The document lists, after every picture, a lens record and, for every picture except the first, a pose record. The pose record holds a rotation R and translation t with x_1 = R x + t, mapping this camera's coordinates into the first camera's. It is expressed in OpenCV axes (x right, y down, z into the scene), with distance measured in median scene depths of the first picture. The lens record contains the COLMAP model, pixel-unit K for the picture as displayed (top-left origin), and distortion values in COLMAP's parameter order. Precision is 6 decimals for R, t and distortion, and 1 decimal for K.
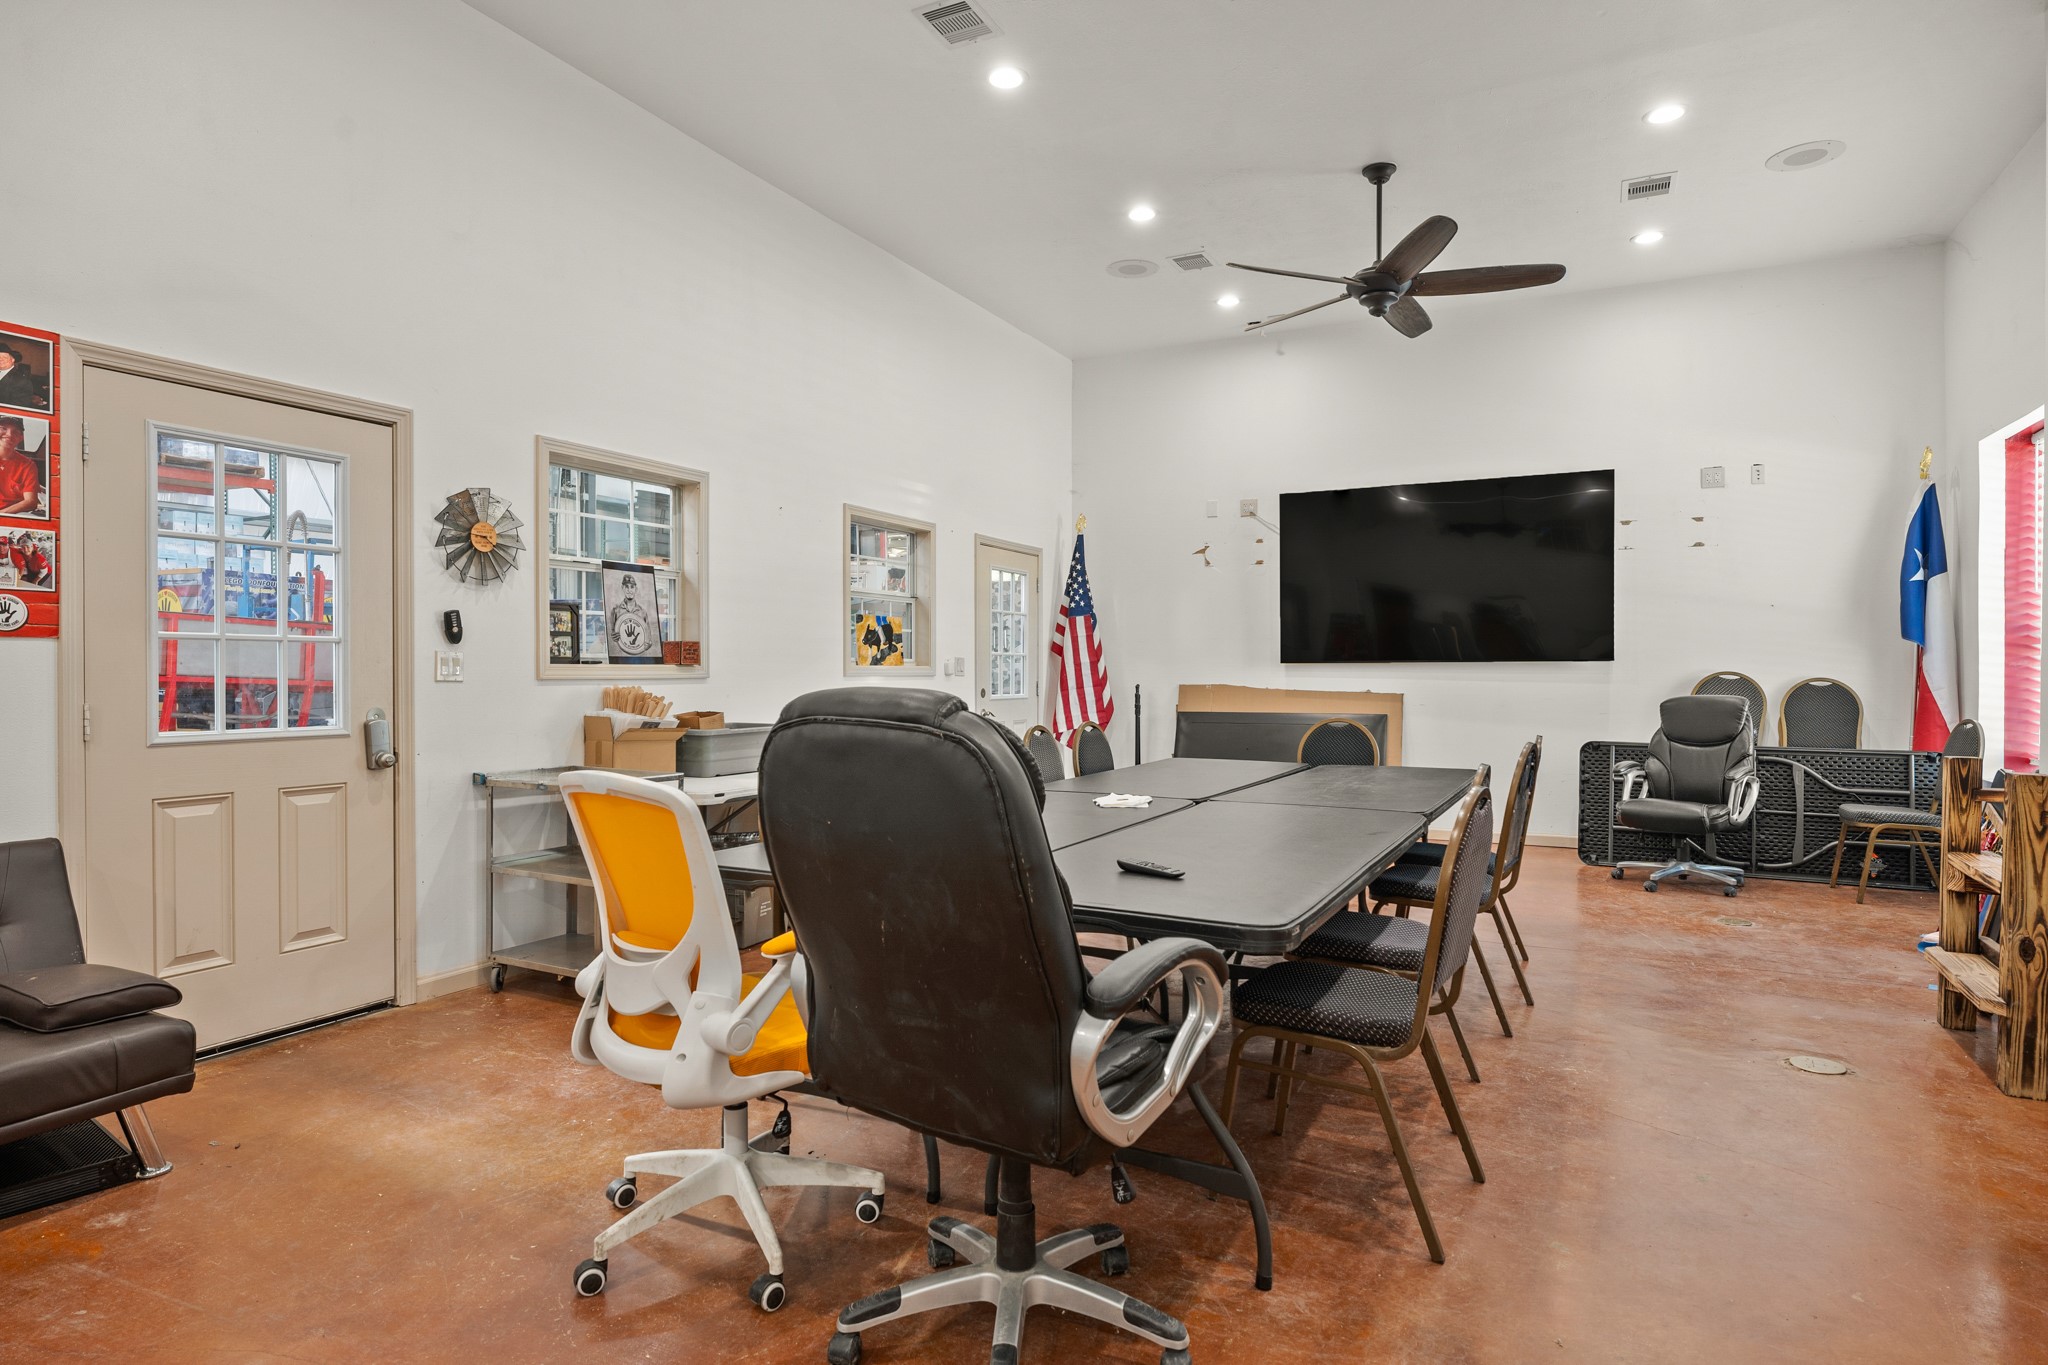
lens RADIAL K [[1127.8, 0, 1024.0], [0, 1127.8, 682.5], [0, 0, 1]] dist [-0.000423, -0.000101]
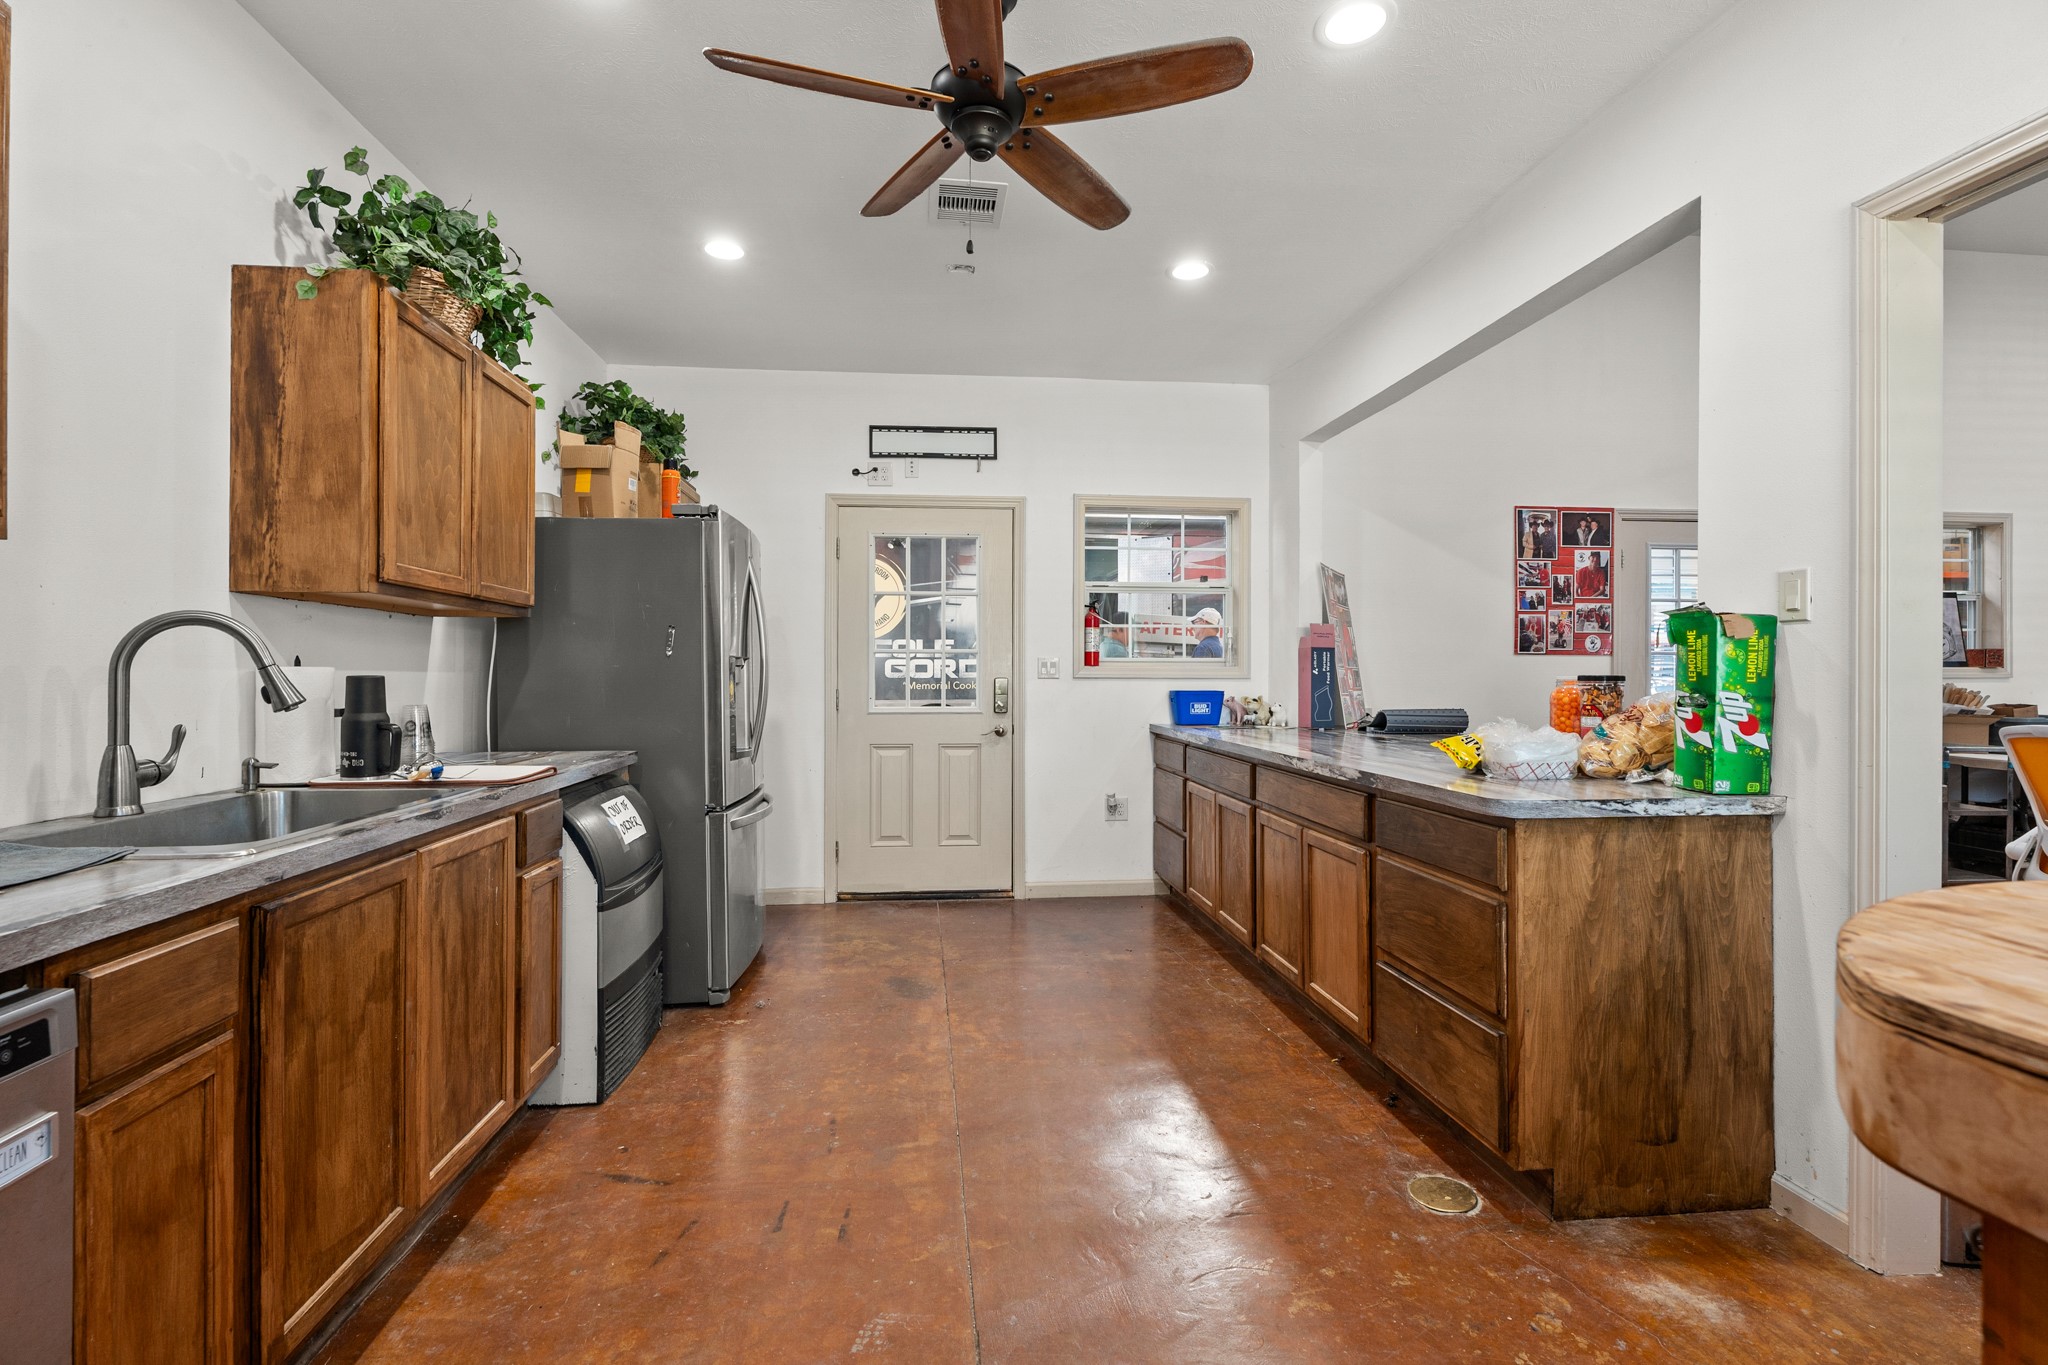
lens RADIAL K [[928.2, 0, 1024.0], [0, 928.2, 682.5], [0, 0, 1]] dist [0.010463, -0.000533]
pose [[0.547282, 0.011151, -0.836874, -0.008584], [-0.012317, 0.999910, 0.005268, 0.010406], [0.836857, 0.007425, 0.547371, -0.565307]]
